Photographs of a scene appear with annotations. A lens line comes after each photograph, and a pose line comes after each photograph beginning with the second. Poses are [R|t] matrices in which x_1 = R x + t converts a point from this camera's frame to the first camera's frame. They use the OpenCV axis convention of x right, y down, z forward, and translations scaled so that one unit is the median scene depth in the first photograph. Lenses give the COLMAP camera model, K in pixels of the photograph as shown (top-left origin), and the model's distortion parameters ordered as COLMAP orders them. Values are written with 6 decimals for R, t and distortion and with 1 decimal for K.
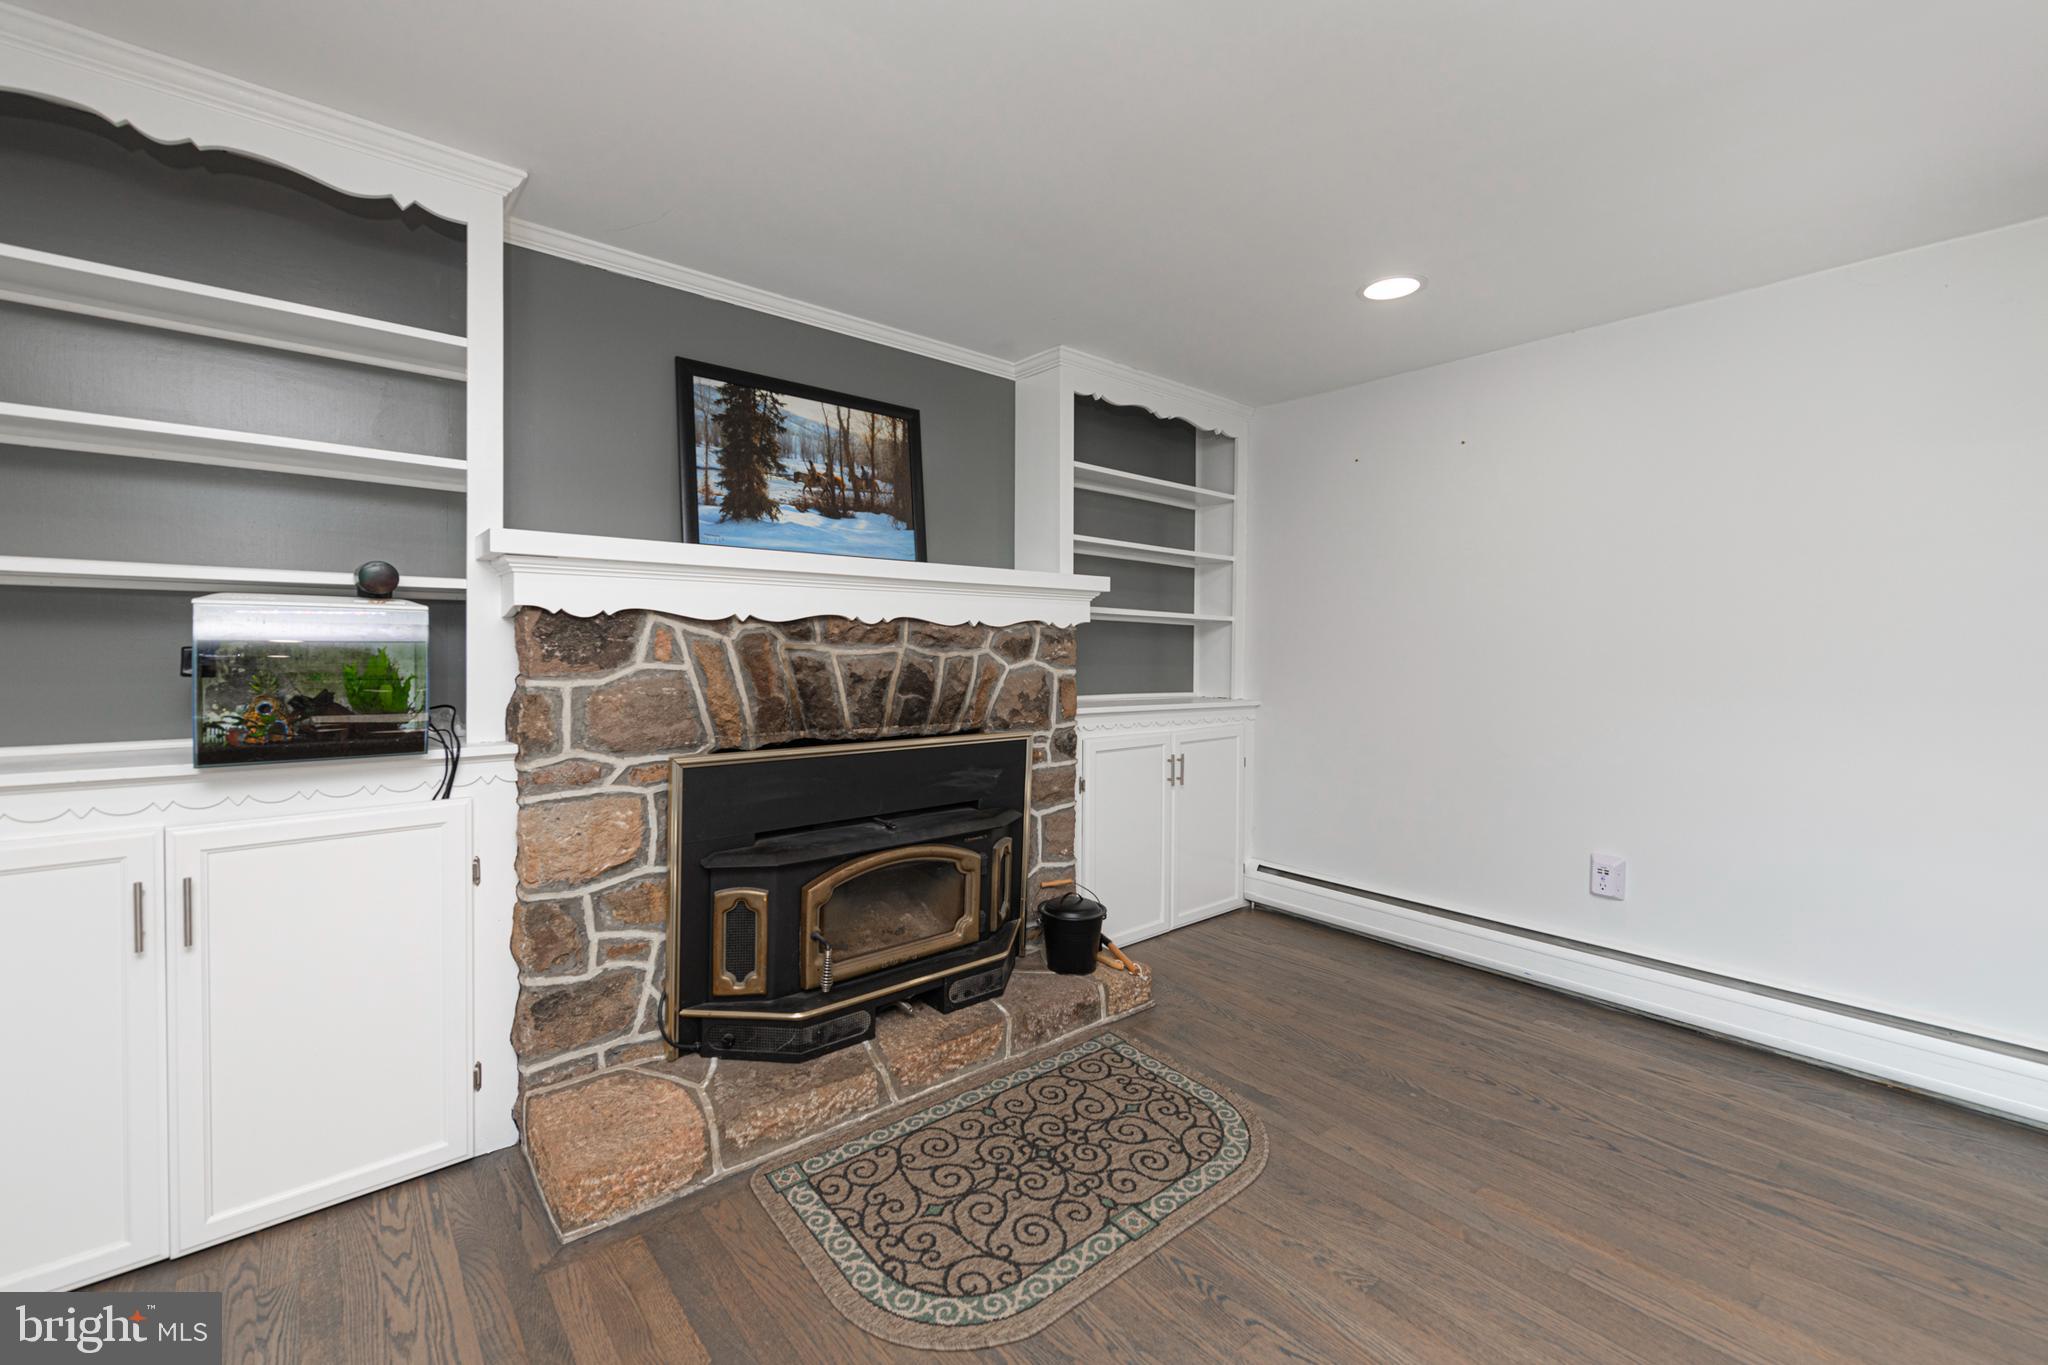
lens RADIAL K [[825.0, 0, 987.8], [0, 825.0, 670.7], [0, 0, 1]] dist [0.006680, -0.002591]
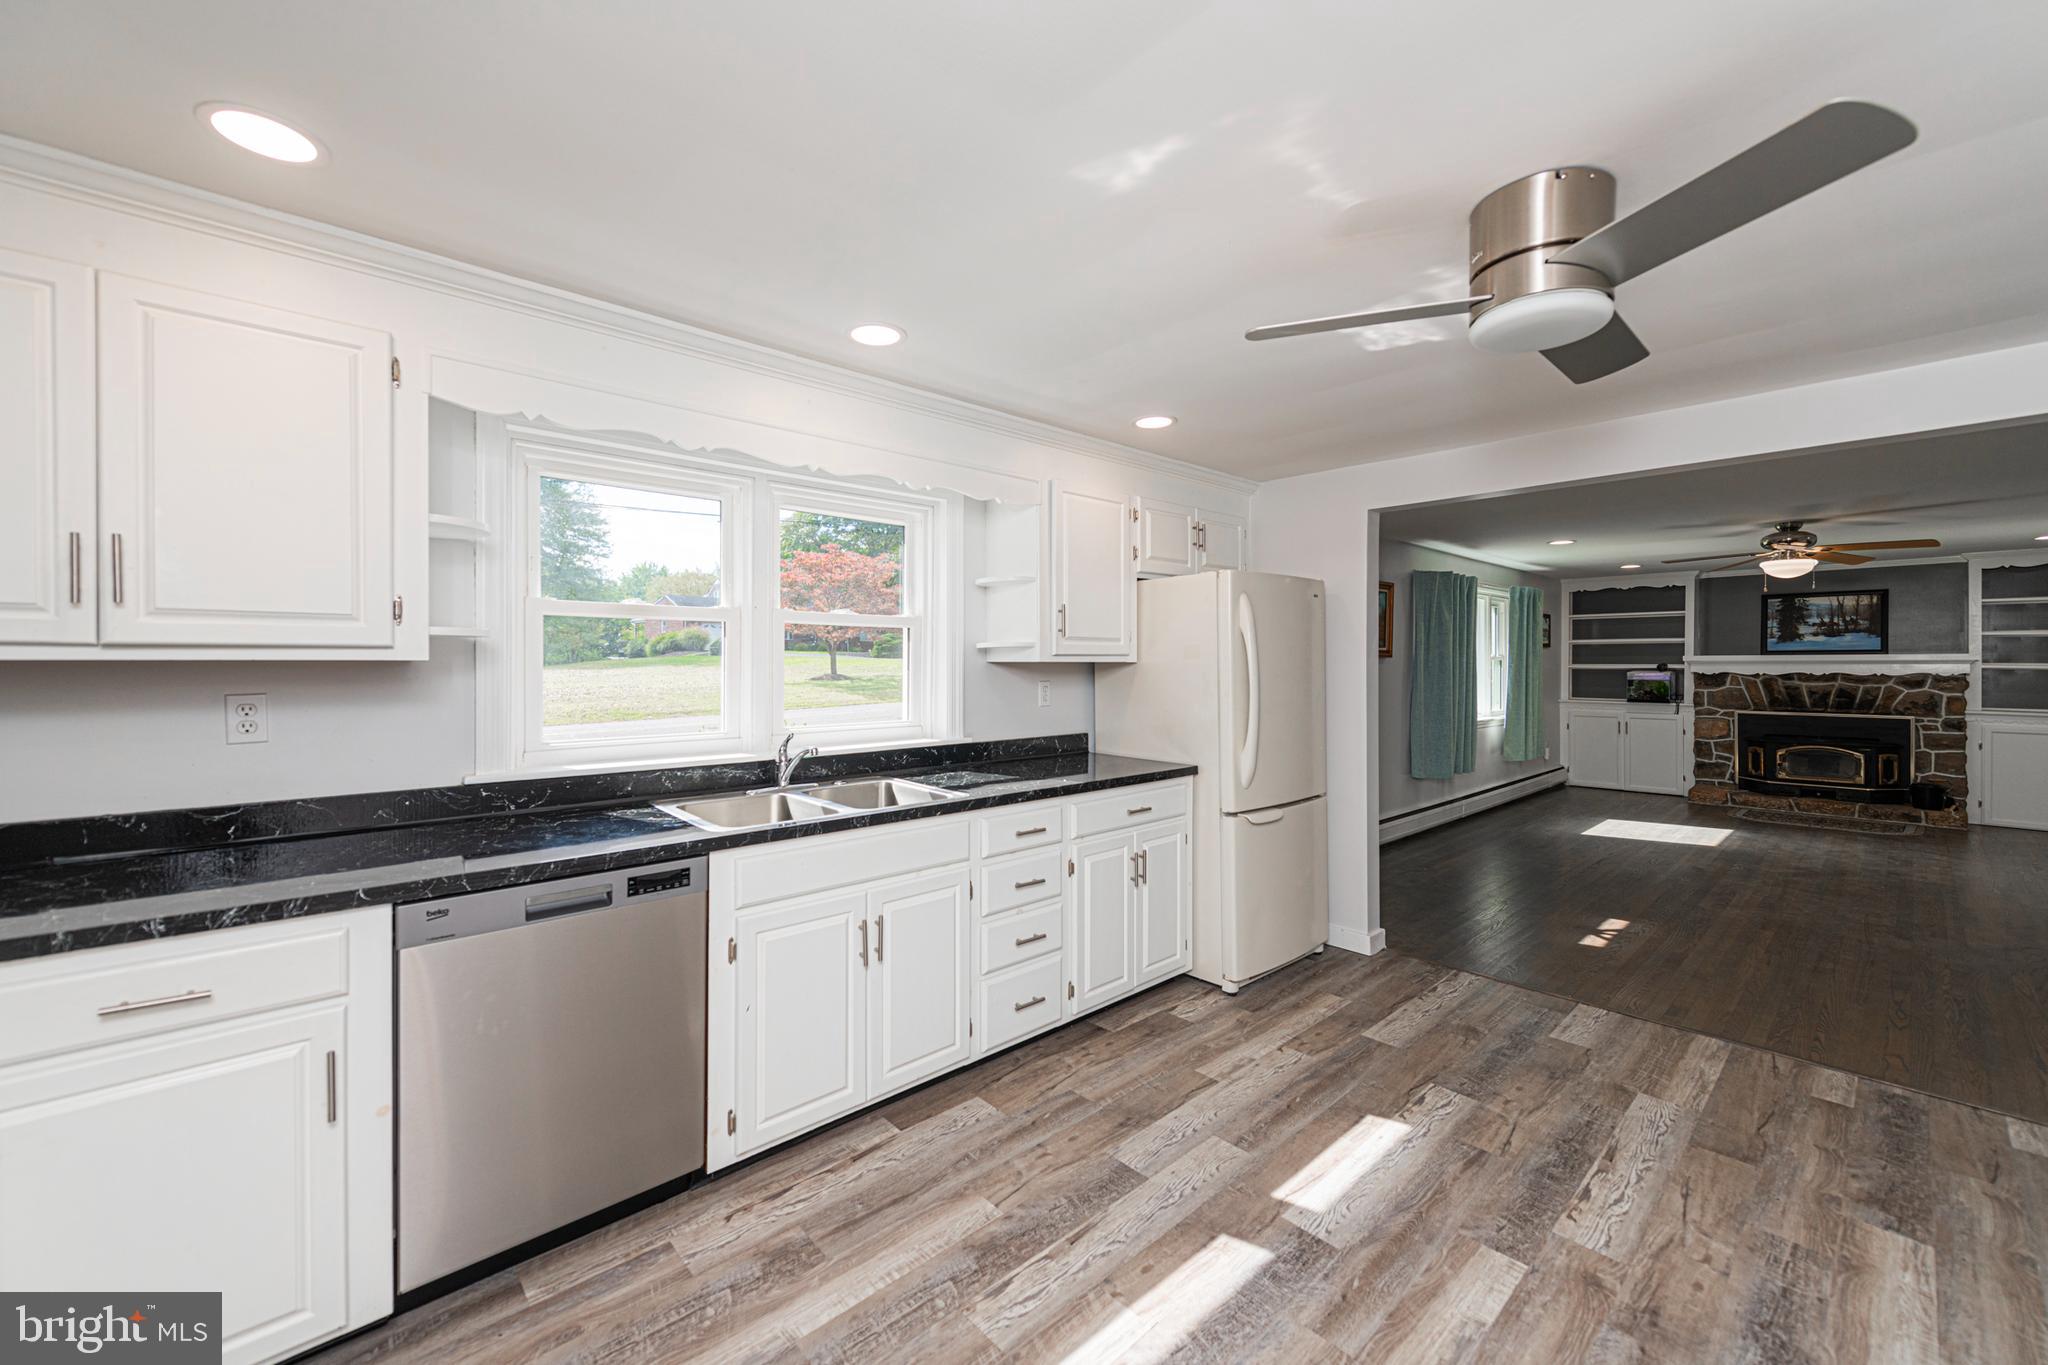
lens RADIAL K [[825.0, 0, 1014.9], [0, 825.0, 662.4], [0, 0, 1]] dist [0.006680, -0.002591]
pose [[0.059285, 0.000108, -0.998241, 2.798197], [-0.018302, 0.999832, -0.000979, -0.046529], [0.998073, 0.018328, 0.059277, -2.222889]]
